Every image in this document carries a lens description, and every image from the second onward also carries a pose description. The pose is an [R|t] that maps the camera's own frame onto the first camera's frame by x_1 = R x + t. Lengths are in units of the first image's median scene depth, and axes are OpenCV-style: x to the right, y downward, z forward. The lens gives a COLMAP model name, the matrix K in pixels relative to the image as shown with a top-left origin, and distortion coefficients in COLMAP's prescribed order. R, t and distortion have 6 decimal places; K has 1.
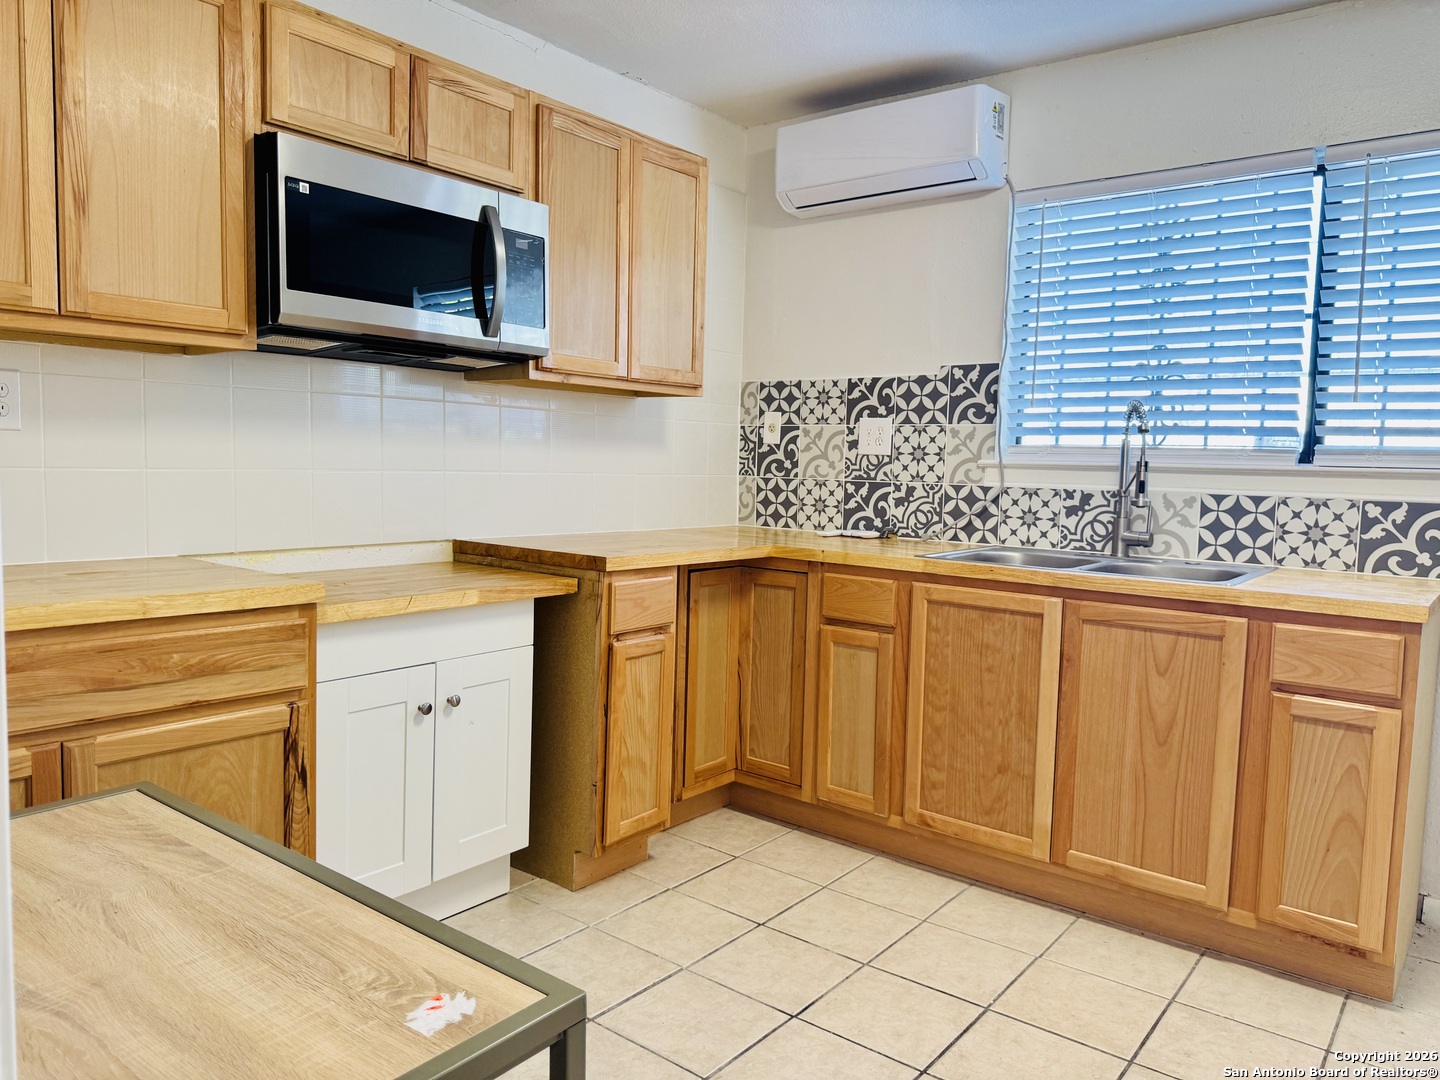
lens RADIAL K [[1010.0, 0, 714.0], [0, 1010.0, 543.0], [0, 0, 1]] dist [0.053589, -0.060893]
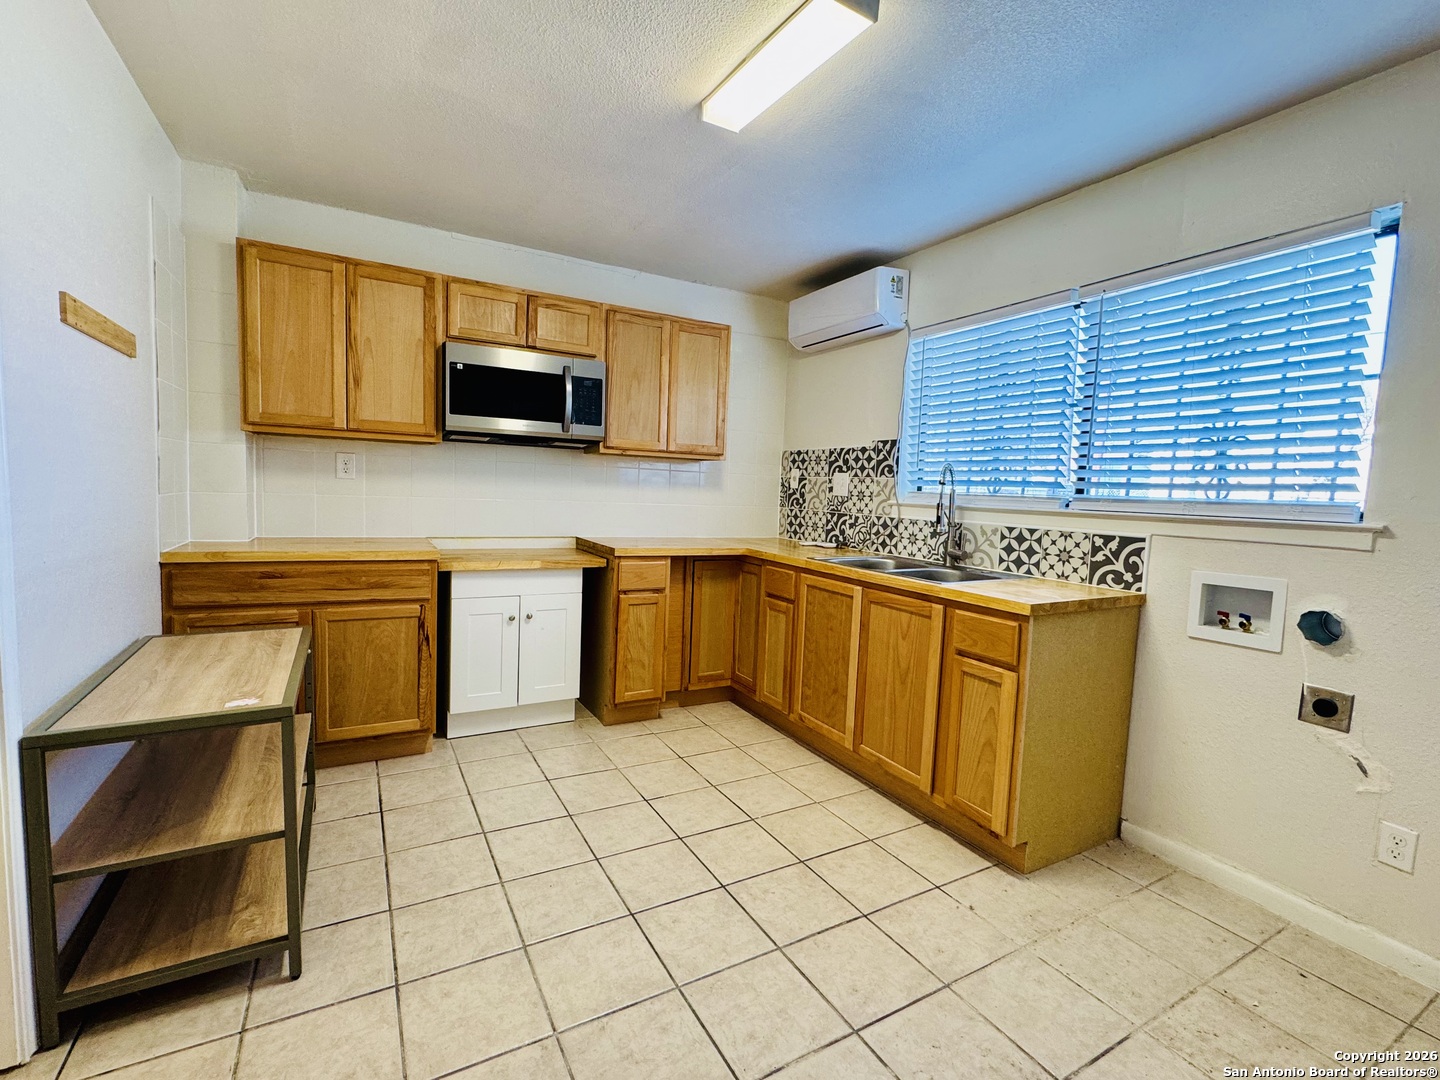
lens RADIAL K [[644.5, 0, 712.0], [0, 644.5, 541.4], [0, 0, 1]] dist [0.001229, 0.002640]
pose [[0.924007, 0.043280, -0.379918, 0.476295], [-0.048107, 0.998837, -0.003215, -0.002880], [0.379337, 0.021247, 0.925015, -0.030273]]
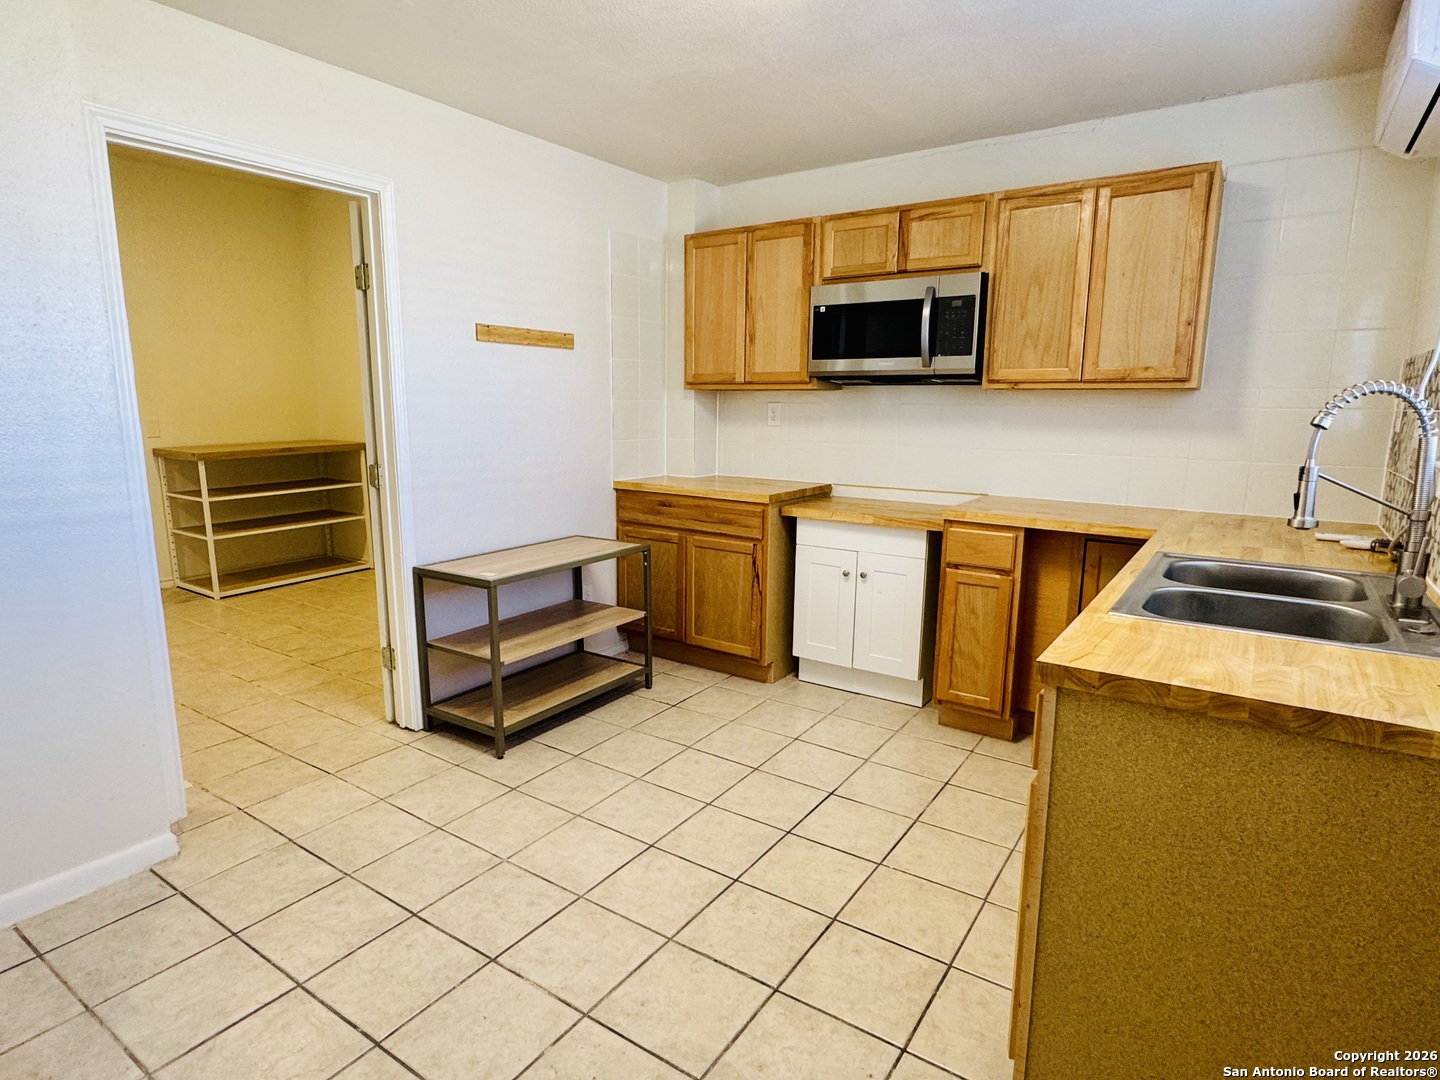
lens RADIAL K [[785.7, 0, 726.9], [0, 785.7, 543.4], [0, 0, 1]] dist [0.000328, -0.002588]
pose [[0.082293, 0.150620, -0.985161, 0.960684], [-0.092345, 0.985413, 0.142945, -0.068666], [0.992321, 0.079211, 0.095001, 0.537818]]
